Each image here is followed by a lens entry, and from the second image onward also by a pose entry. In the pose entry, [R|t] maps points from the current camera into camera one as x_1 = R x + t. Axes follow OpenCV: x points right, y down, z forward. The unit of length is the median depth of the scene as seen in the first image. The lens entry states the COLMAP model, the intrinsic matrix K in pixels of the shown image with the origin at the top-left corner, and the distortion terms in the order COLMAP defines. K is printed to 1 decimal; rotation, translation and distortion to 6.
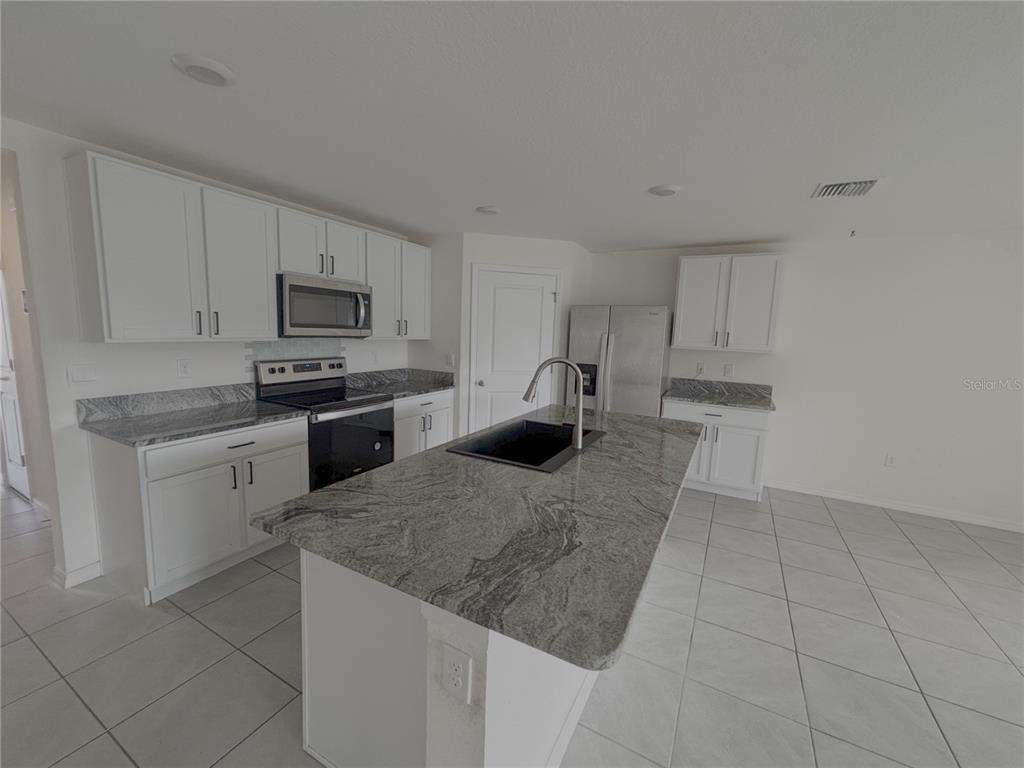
lens RADIAL K [[416.6, 0, 512.9], [0, 416.6, 382.8], [0, 0, 1]] dist [-0.012120, -0.000773]
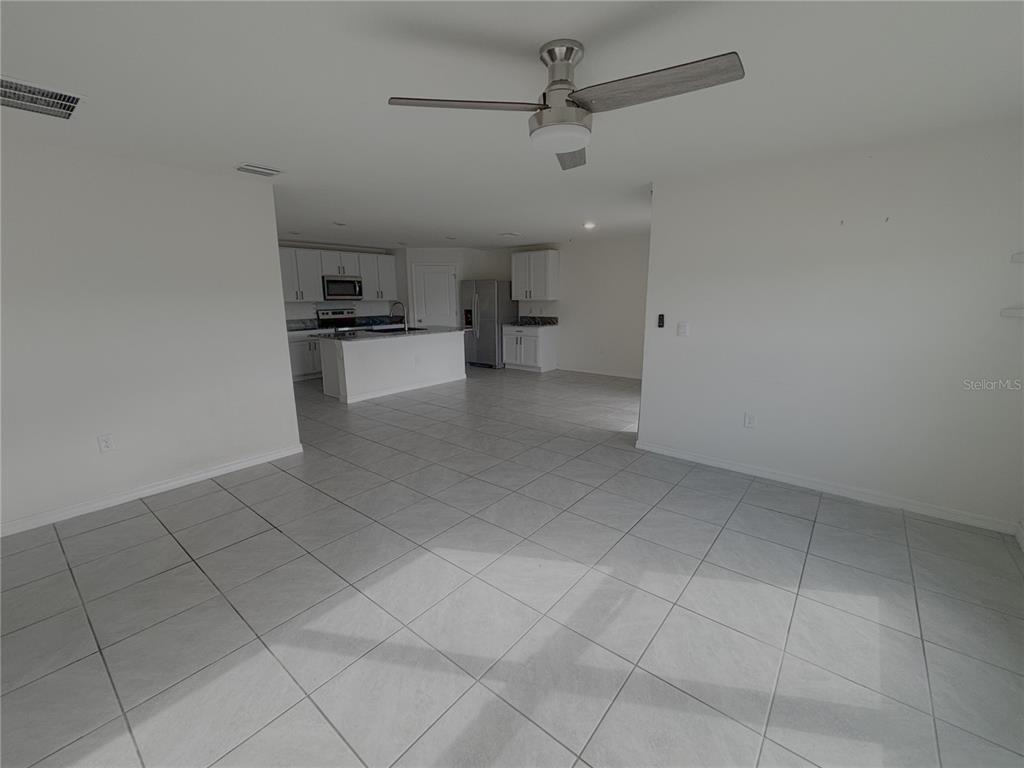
lens RADIAL K [[416.6, 0, 506.0], [0, 416.6, 387.4], [0, 0, 1]] dist [-0.012120, -0.000773]
pose [[0.982769, 0.002951, -0.184812, 0.979005], [0.013272, 0.996165, 0.086477, 0.212287], [0.184359, -0.087440, 0.978962, -1.310883]]
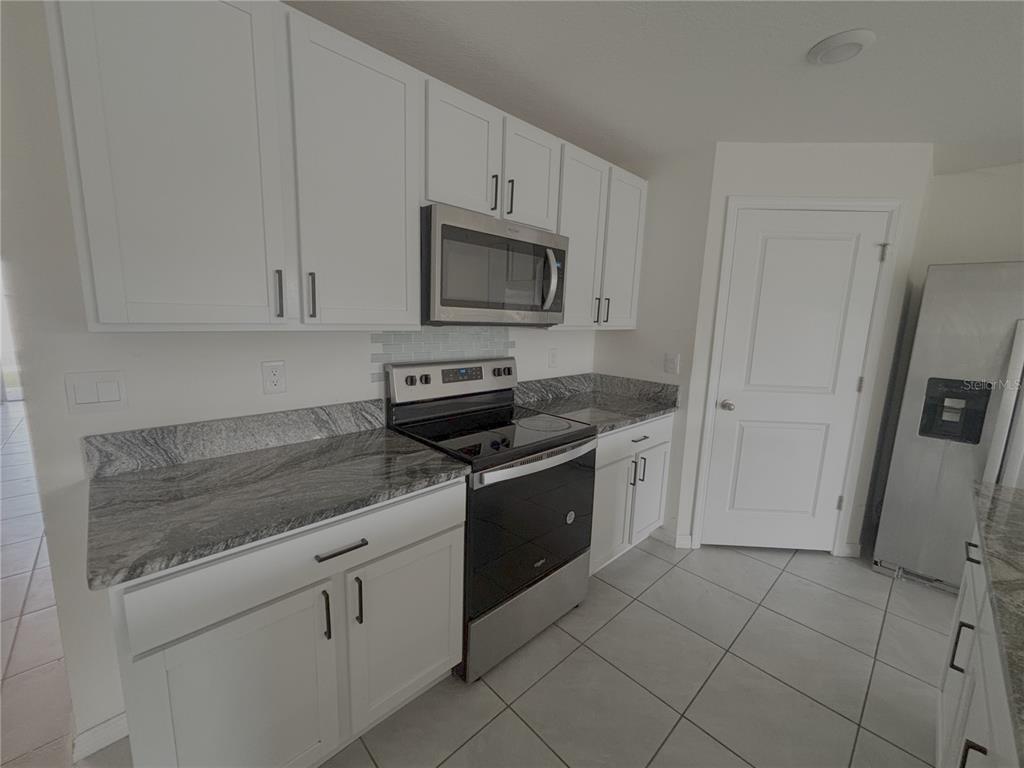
lens RADIAL K [[416.6, 0, 503.0], [0, 416.6, 384.4], [0, 0, 1]] dist [-0.012120, -0.000773]
pose [[0.946028, 0.044404, -0.321027, -0.253201], [-0.037376, 0.998908, 0.028023, -0.043900], [0.321921, -0.014512, 0.946655, 0.460225]]
